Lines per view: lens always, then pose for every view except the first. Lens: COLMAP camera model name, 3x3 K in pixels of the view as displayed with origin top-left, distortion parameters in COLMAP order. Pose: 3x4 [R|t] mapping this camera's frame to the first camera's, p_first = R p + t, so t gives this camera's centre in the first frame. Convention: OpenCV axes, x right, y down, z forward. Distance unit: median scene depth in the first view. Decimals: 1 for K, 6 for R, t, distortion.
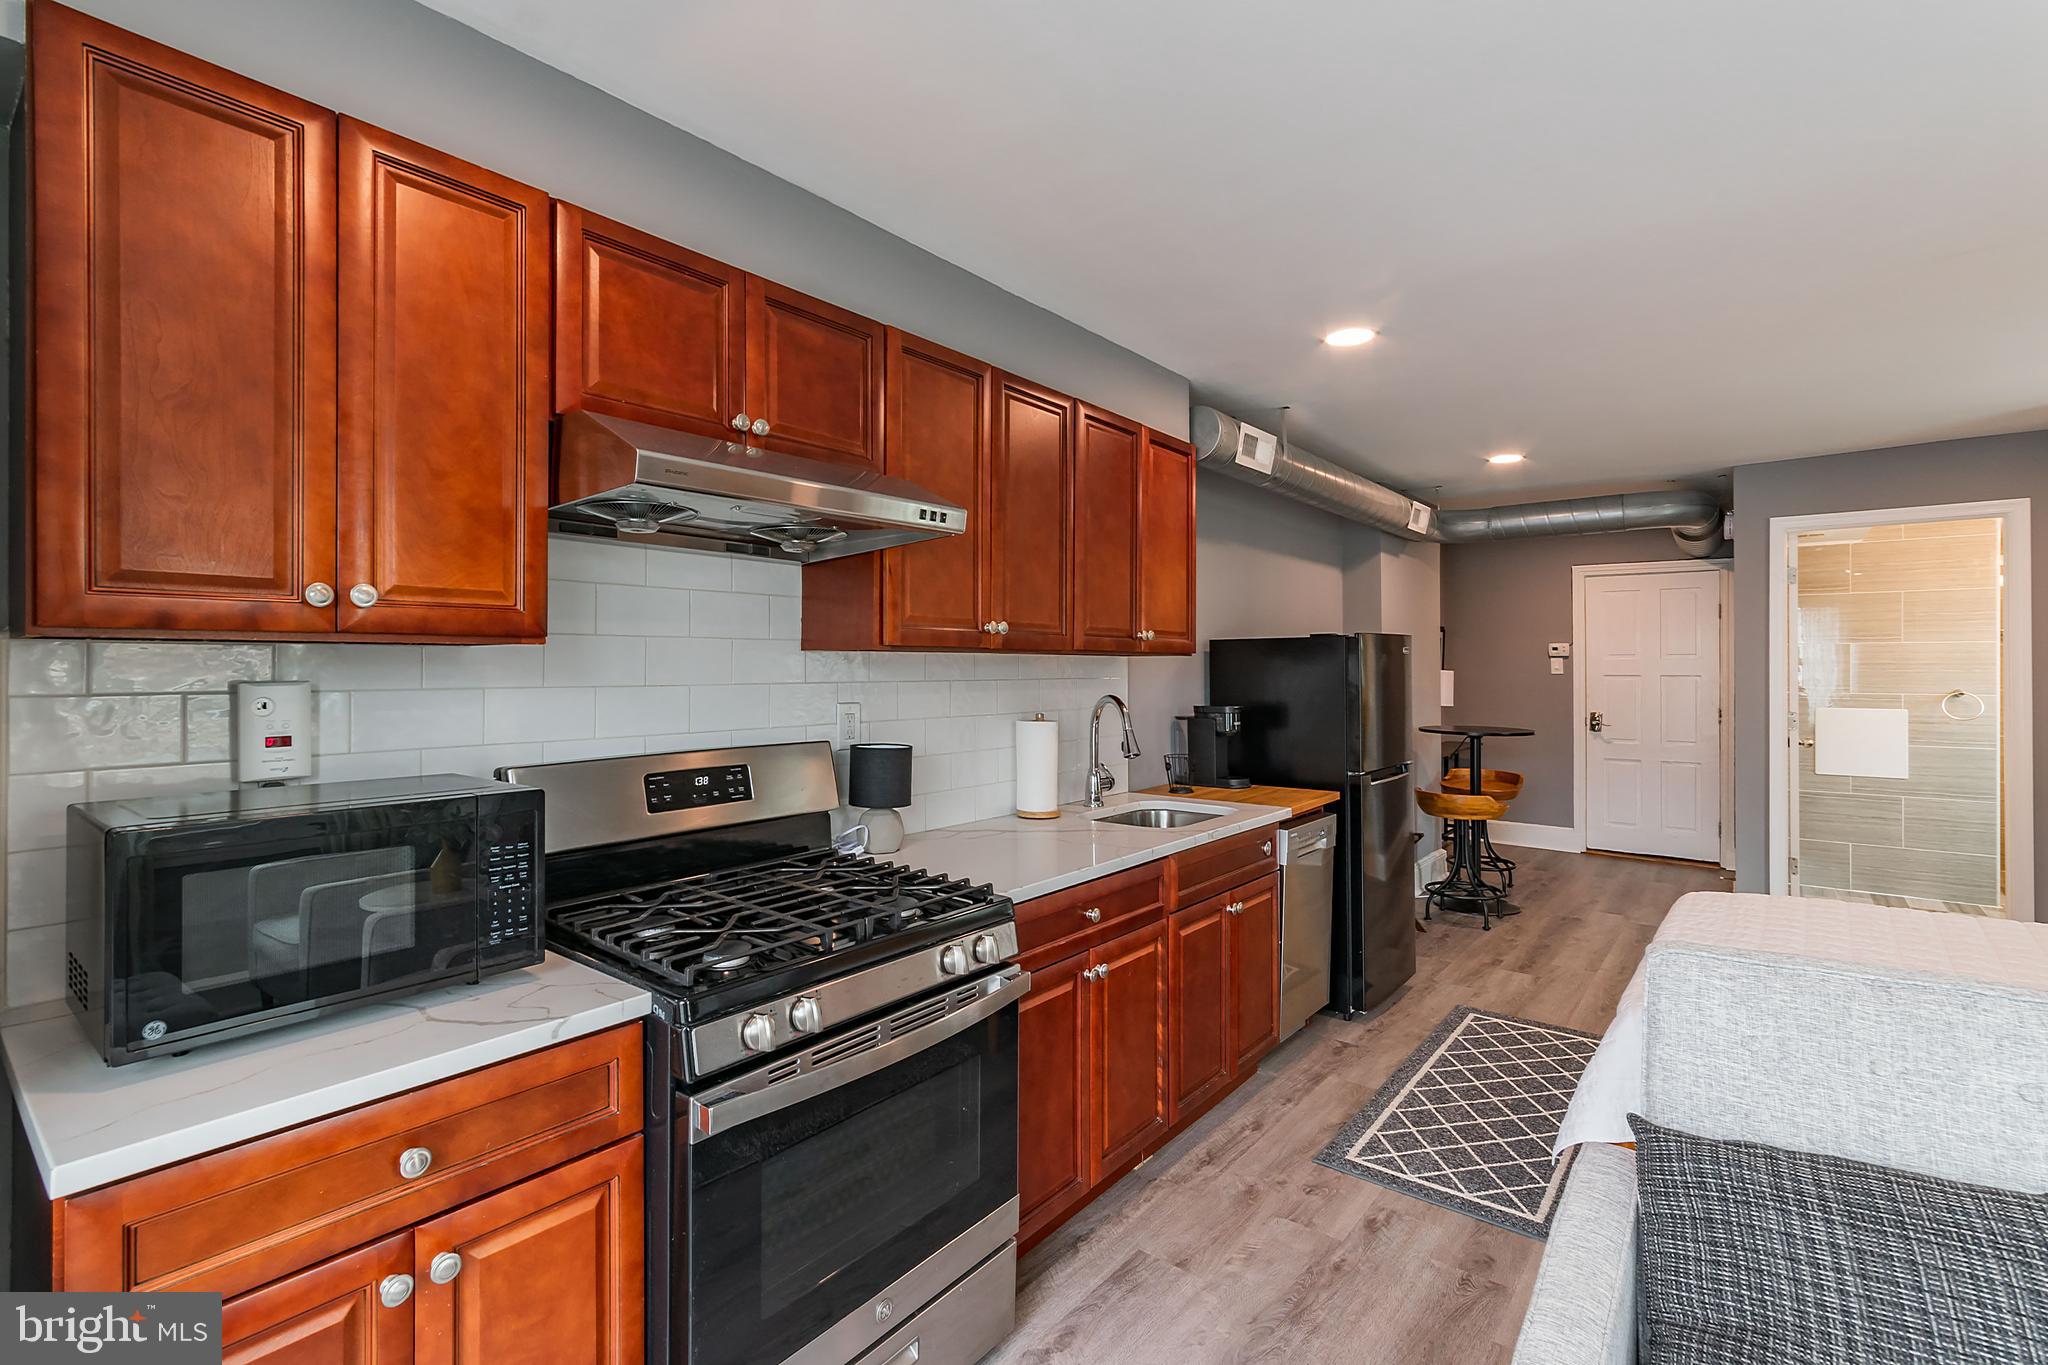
lens RADIAL K [[931.4, 0, 1024.0], [0, 931.4, 682.5], [0, 0, 1]] dist [-0.002807, -0.000165]
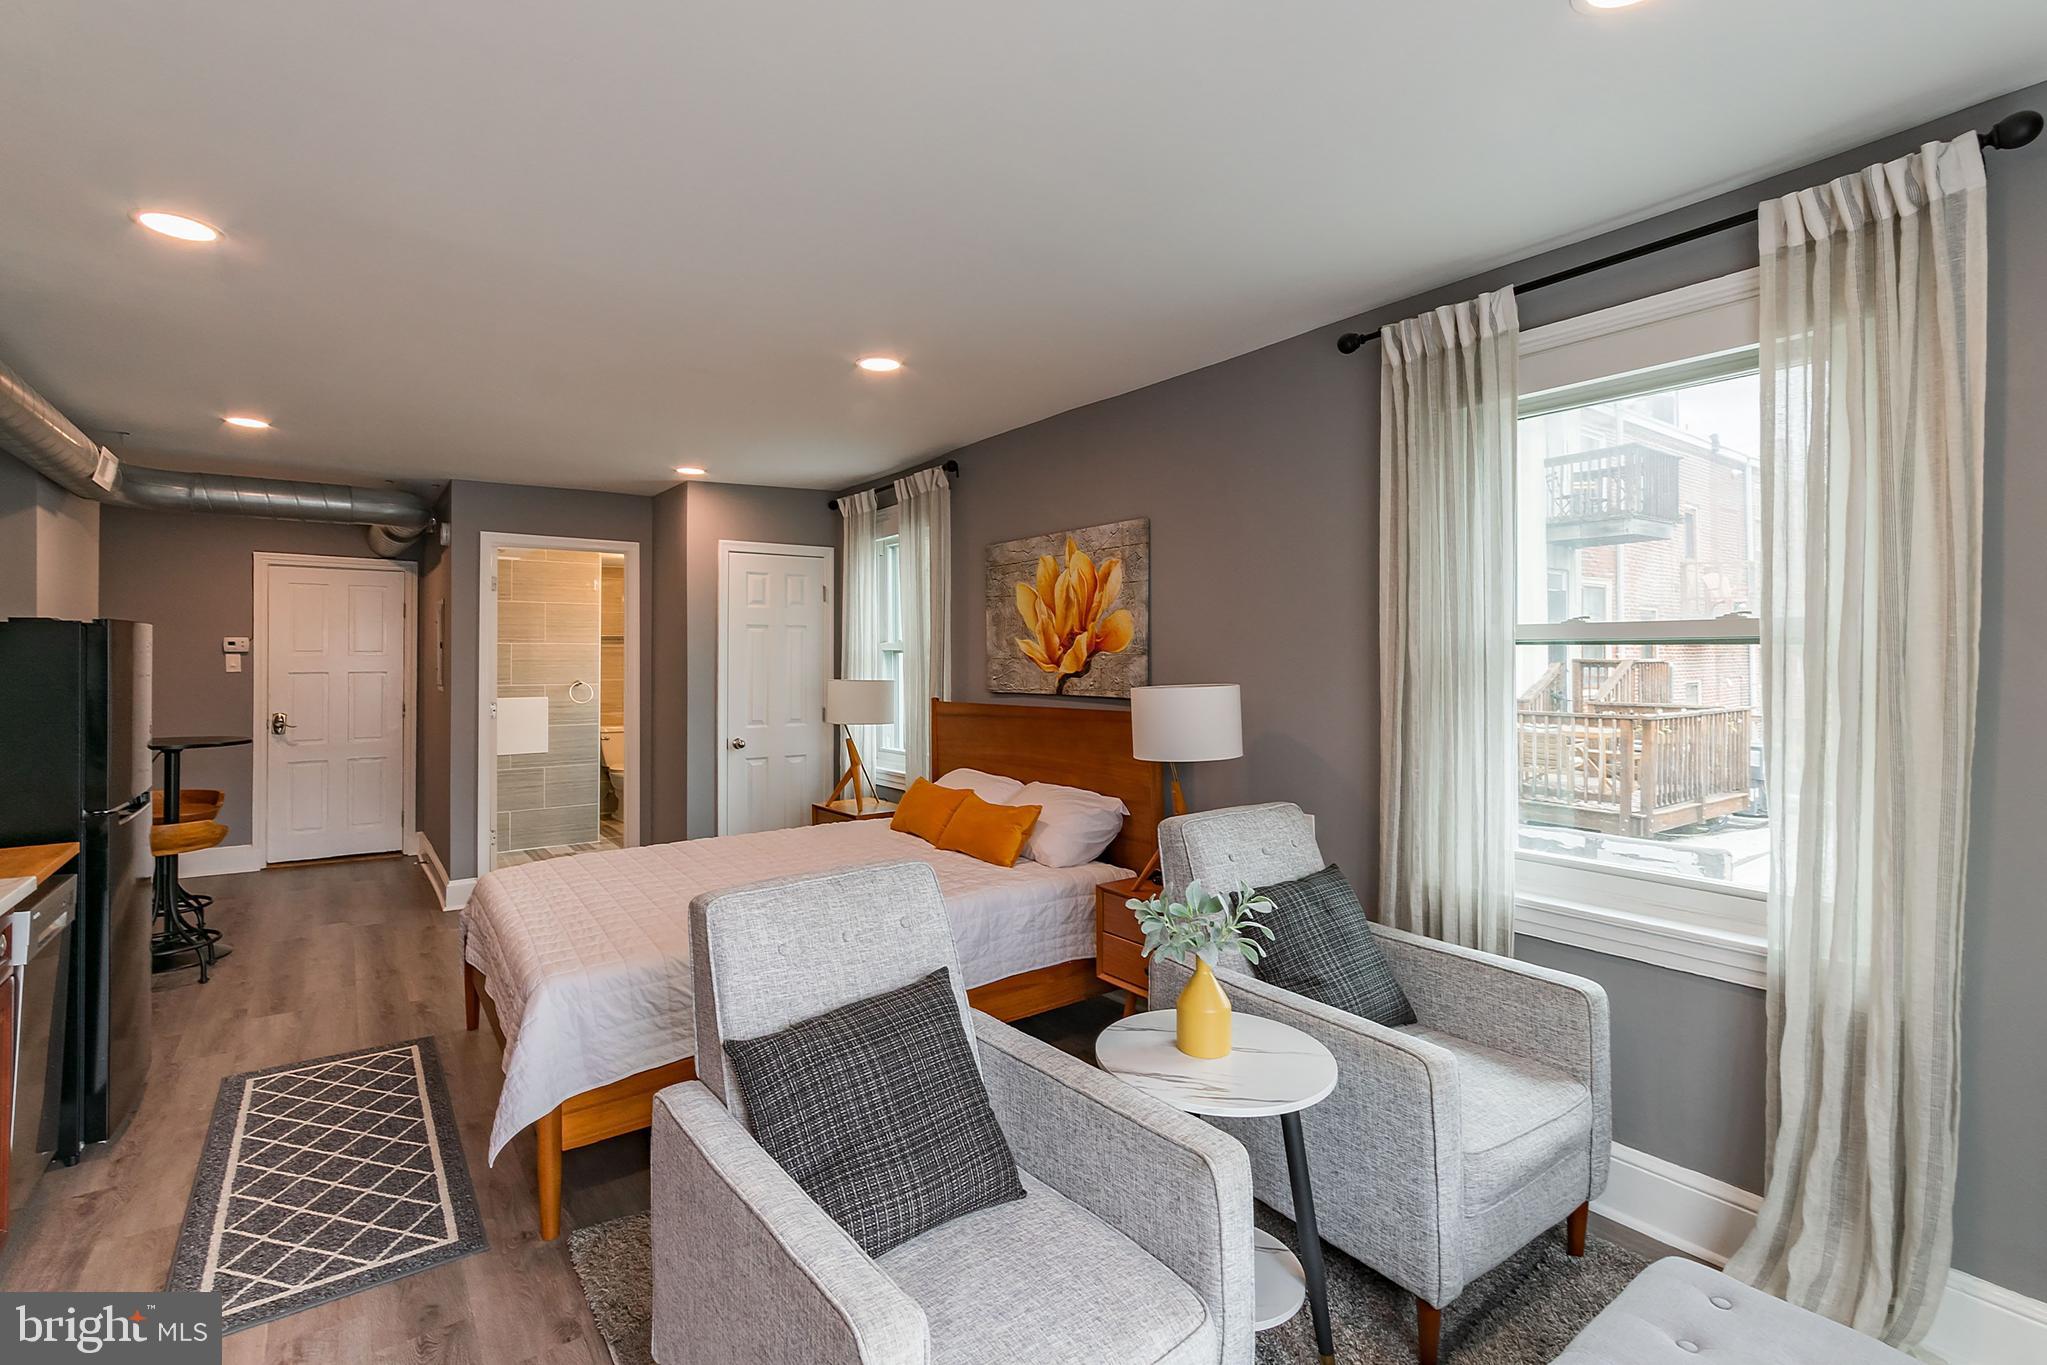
lens RADIAL K [[913.7, 0, 1018.5], [0, 913.7, 664.4], [0, 0, 1]] dist [-0.003414, -0.000005]
pose [[0.259179, -0.003924, 0.965821, -0.134702], [0.019454, 0.999810, -0.001158, -0.002338], [-0.965633, 0.019090, 0.259206, 0.120491]]
